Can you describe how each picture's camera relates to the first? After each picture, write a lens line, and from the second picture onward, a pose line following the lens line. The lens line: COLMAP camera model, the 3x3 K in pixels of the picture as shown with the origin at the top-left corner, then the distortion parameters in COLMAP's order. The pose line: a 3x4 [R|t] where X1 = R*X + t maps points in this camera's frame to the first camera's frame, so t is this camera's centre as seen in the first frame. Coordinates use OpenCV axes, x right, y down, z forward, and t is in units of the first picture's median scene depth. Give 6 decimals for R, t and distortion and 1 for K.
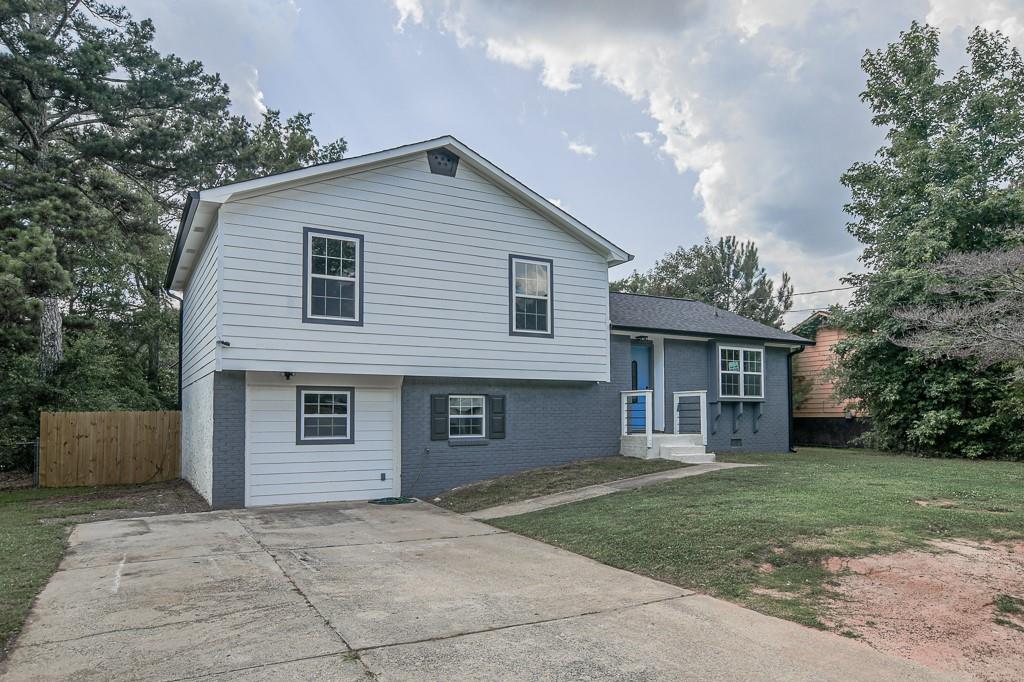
lens RADIAL K [[668.9, 0, 512.0], [0, 668.9, 341.0], [0, 0, 1]] dist [-0.003253, -0.000215]
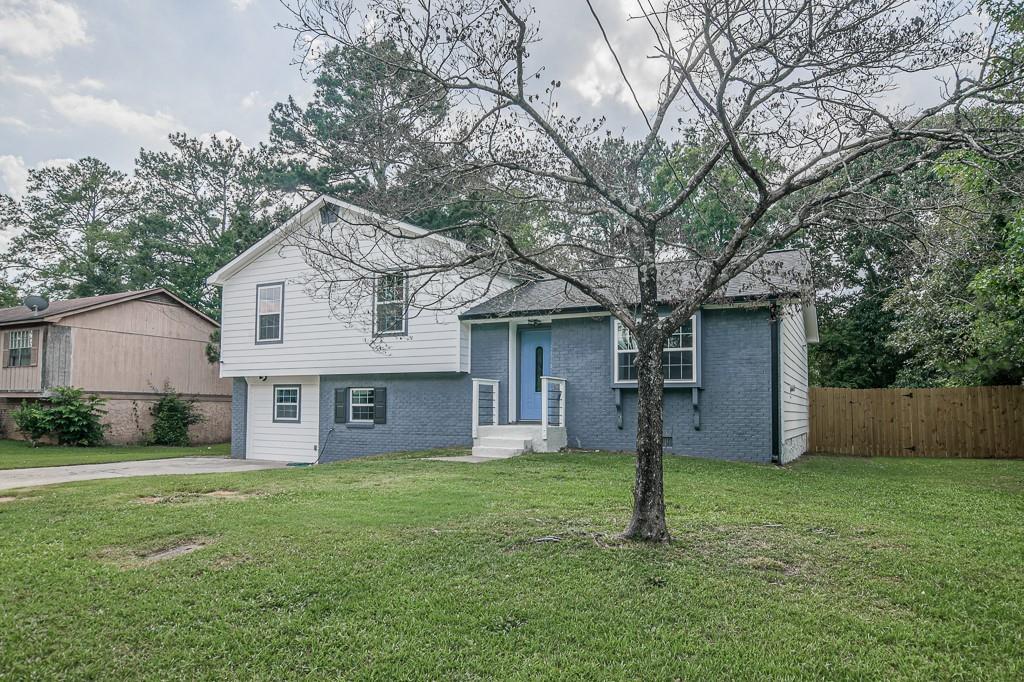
lens RADIAL K [[644.0, 0, 512.0], [0, 644.0, 341.0], [0, 0, 1]] dist [0.001442, 0.000108]
pose [[0.537800, -0.081607, -0.839114, 1.119574], [0.086427, 0.995397, -0.041414, 0.068462], [0.838631, -0.050250, 0.542377, 0.594086]]
